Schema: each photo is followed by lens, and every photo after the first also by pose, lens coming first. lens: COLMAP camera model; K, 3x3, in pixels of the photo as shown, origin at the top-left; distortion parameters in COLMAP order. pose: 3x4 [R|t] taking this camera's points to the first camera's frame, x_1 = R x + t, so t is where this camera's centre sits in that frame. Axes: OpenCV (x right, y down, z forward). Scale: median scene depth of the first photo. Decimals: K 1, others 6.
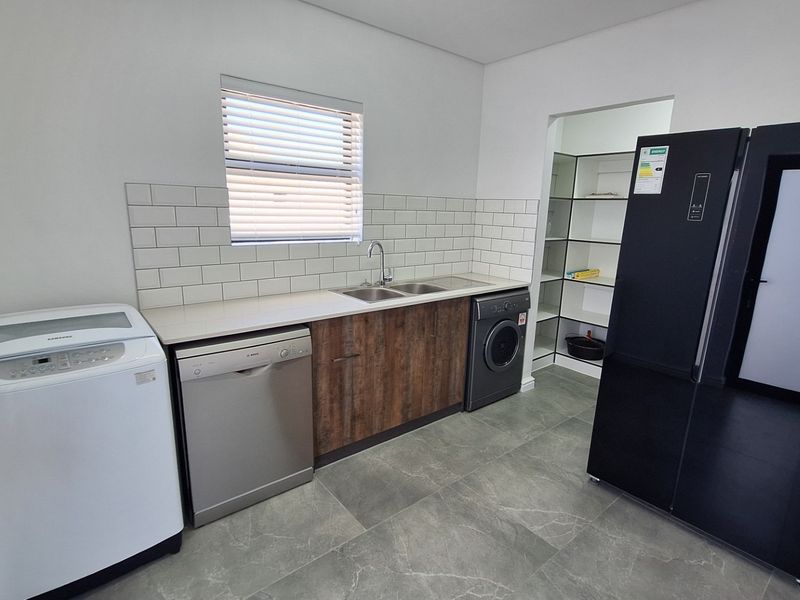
lens RADIAL K [[423.4, 0, 400.0], [0, 423.4, 300.0], [0, 0, 1]] dist [0.001347, -0.000770]
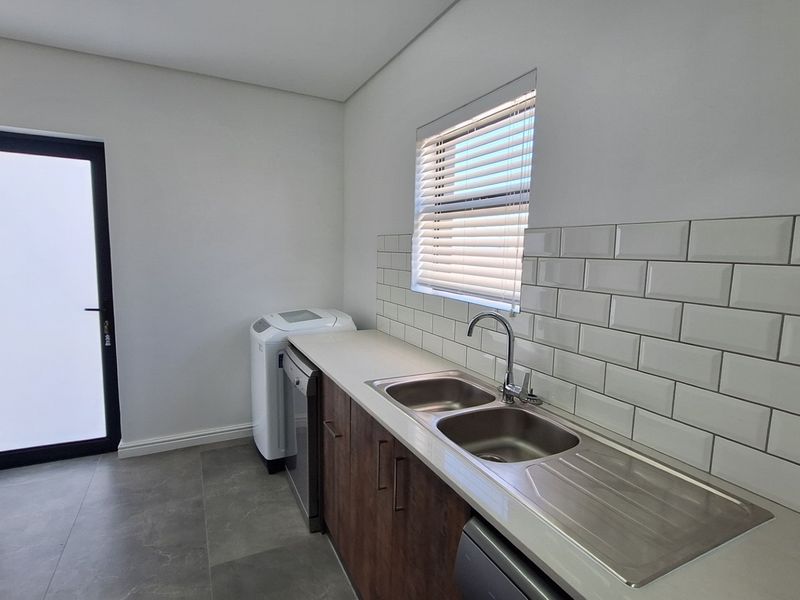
lens RADIAL K [[423.4, 0, 400.0], [0, 423.4, 300.0], [0, 0, 1]] dist [0.001347, -0.000770]
pose [[-0.217168, 0.094303, -0.971568, 0.569167], [-0.222990, 0.964211, 0.143432, -0.236456], [0.950323, 0.247799, -0.188367, 1.132105]]
